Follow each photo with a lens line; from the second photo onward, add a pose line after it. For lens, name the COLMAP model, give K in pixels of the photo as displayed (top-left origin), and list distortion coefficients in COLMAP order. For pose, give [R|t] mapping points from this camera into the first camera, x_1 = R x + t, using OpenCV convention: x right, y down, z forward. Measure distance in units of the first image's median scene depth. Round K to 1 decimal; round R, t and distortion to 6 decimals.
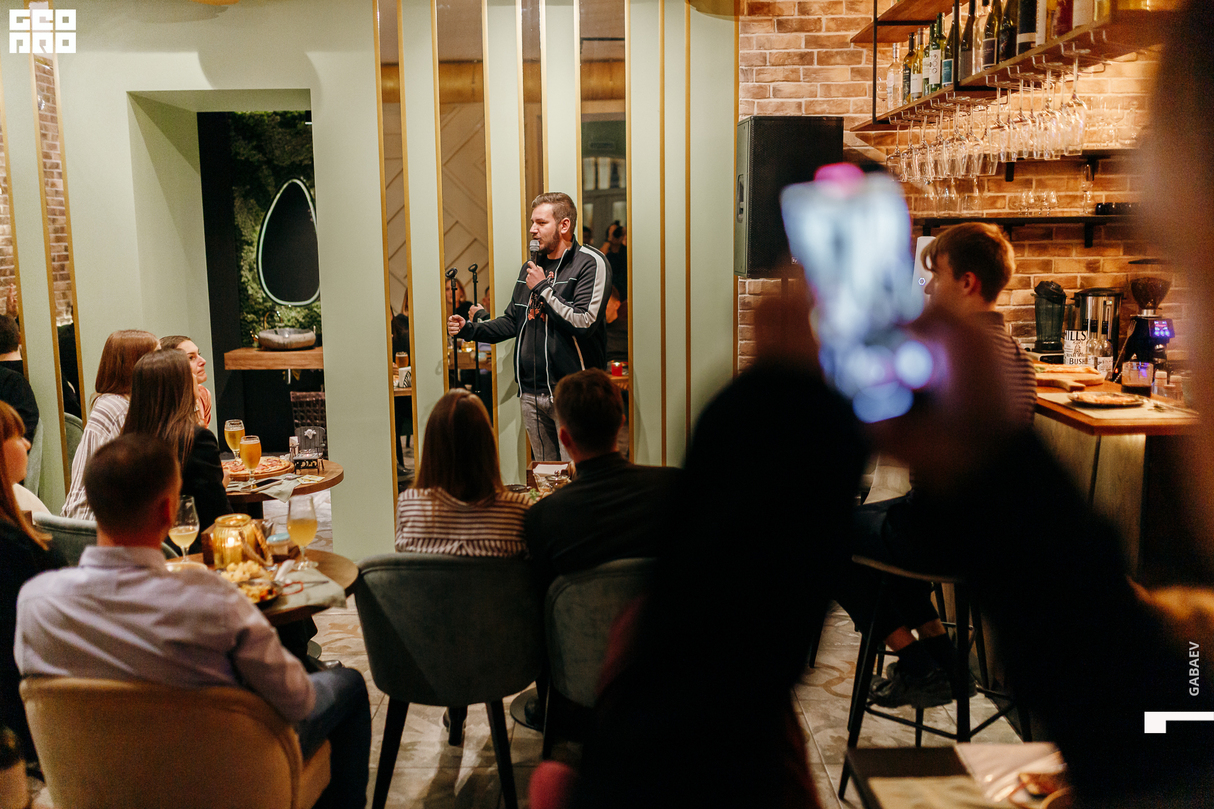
lens RADIAL K [[1242.7, 0, 616.2], [0, 1242.7, 410.2], [0, 0, 1]] dist [0.025726, 0.000000]
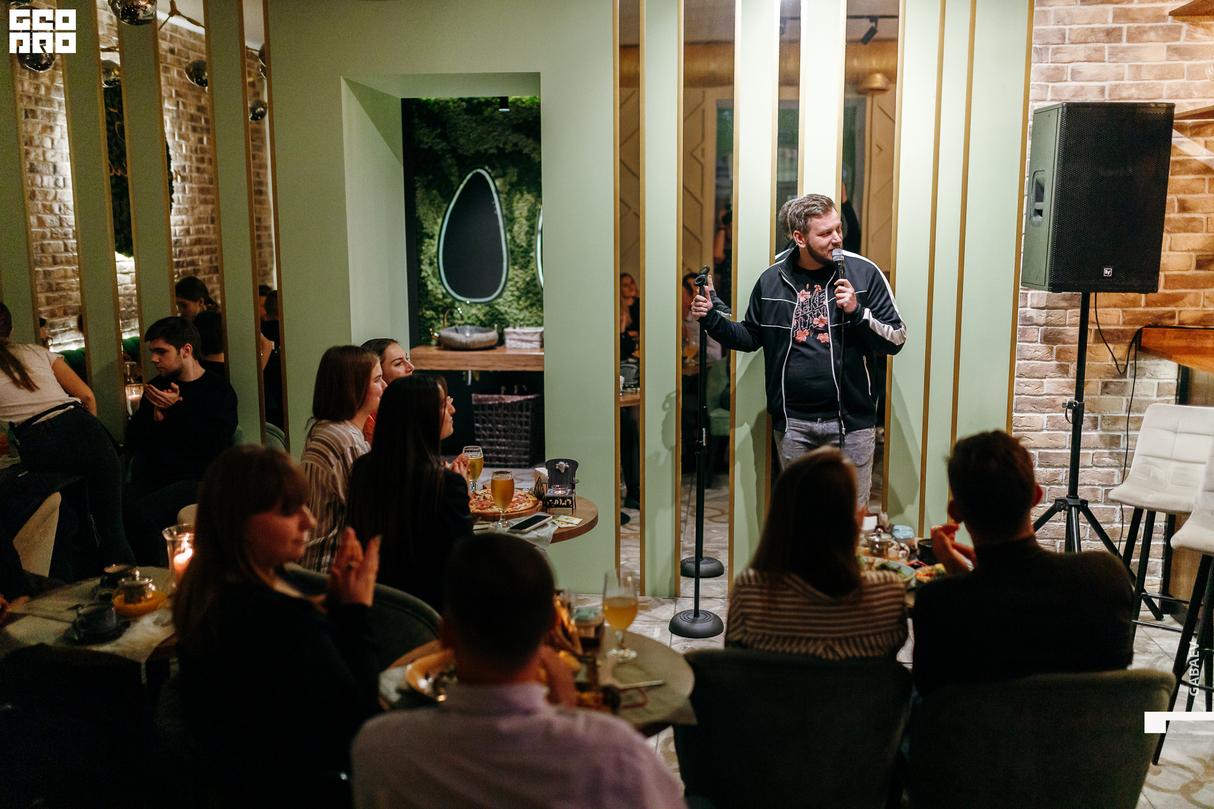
lens RADIAL K [[1242.7, 0, 603.0], [0, 1242.7, 403.7], [0, 0, 1]] dist [0.025726, 0.000000]
pose [[0.995078, 0.022634, -0.096478, -0.071016], [-0.021848, 0.999719, 0.009195, -0.018279], [0.096659, -0.007041, 0.995293, 0.068237]]
